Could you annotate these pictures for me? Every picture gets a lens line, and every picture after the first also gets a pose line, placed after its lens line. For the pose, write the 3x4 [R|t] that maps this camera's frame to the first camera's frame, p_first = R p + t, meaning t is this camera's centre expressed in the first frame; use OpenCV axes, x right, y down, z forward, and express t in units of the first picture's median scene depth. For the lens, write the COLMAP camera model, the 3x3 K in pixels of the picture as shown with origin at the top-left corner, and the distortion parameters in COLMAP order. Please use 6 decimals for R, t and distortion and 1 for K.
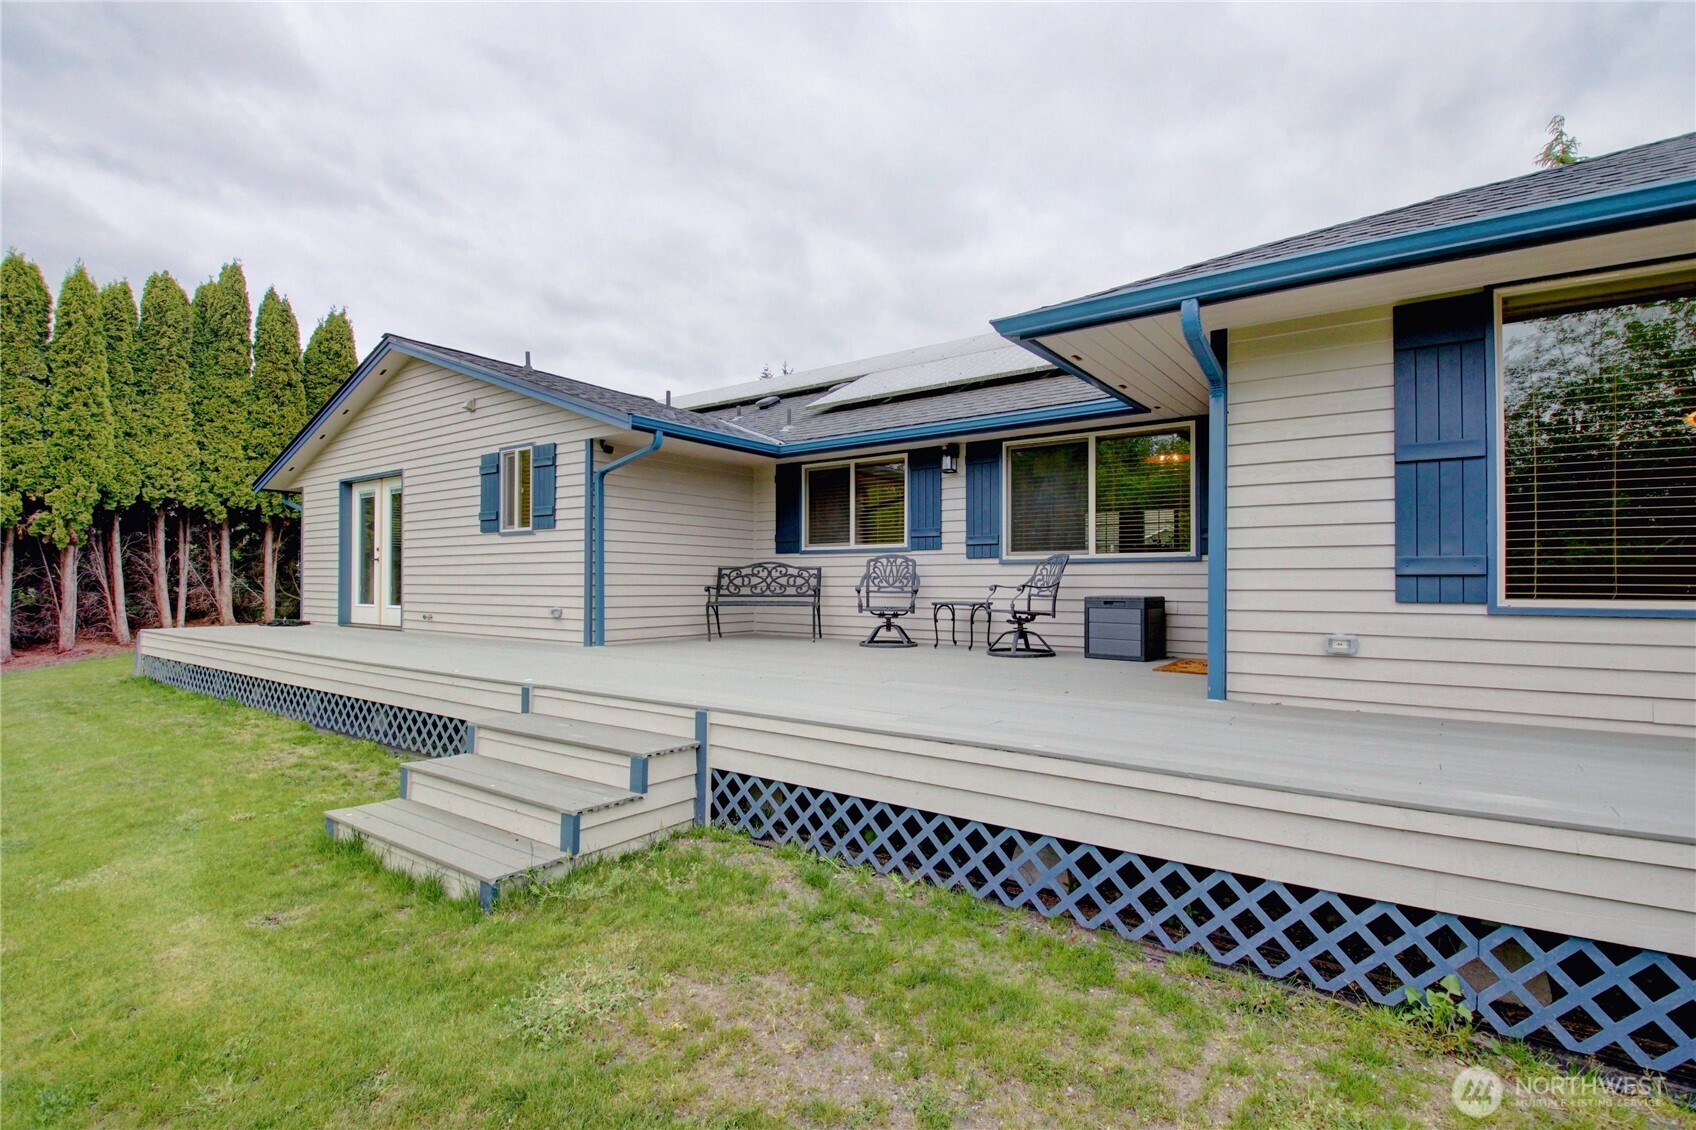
lens RADIAL K [[798.6, 0, 848.7], [0, 798.6, 580.8], [0, 0, 1]] dist [-0.004482, -0.013553]
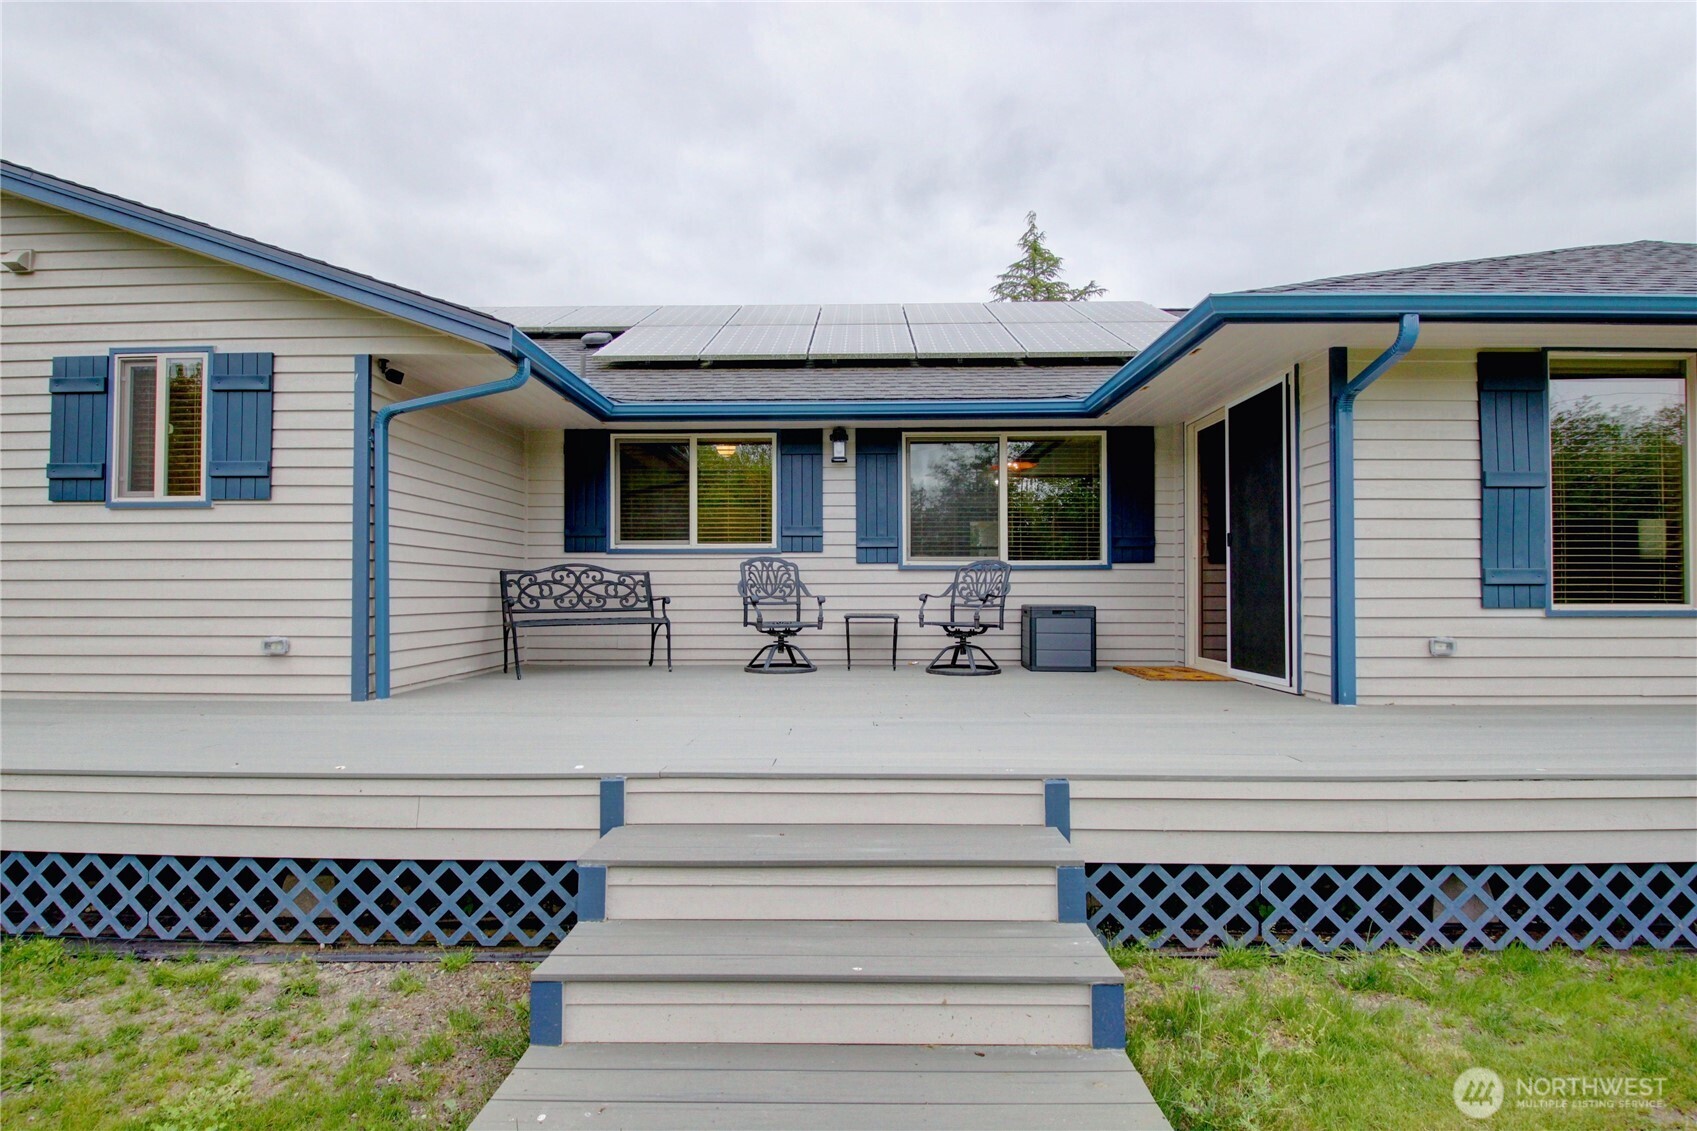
lens RADIAL K [[832.7, 0, 845.2], [0, 832.7, 606.0], [0, 0, 1]] dist [-0.023518, -0.000741]
pose [[0.818281, -0.013180, 0.574667, -0.381906], [0.001396, 0.999780, 0.020942, -0.001036], [-0.574816, -0.016334, 0.818119, 0.275925]]
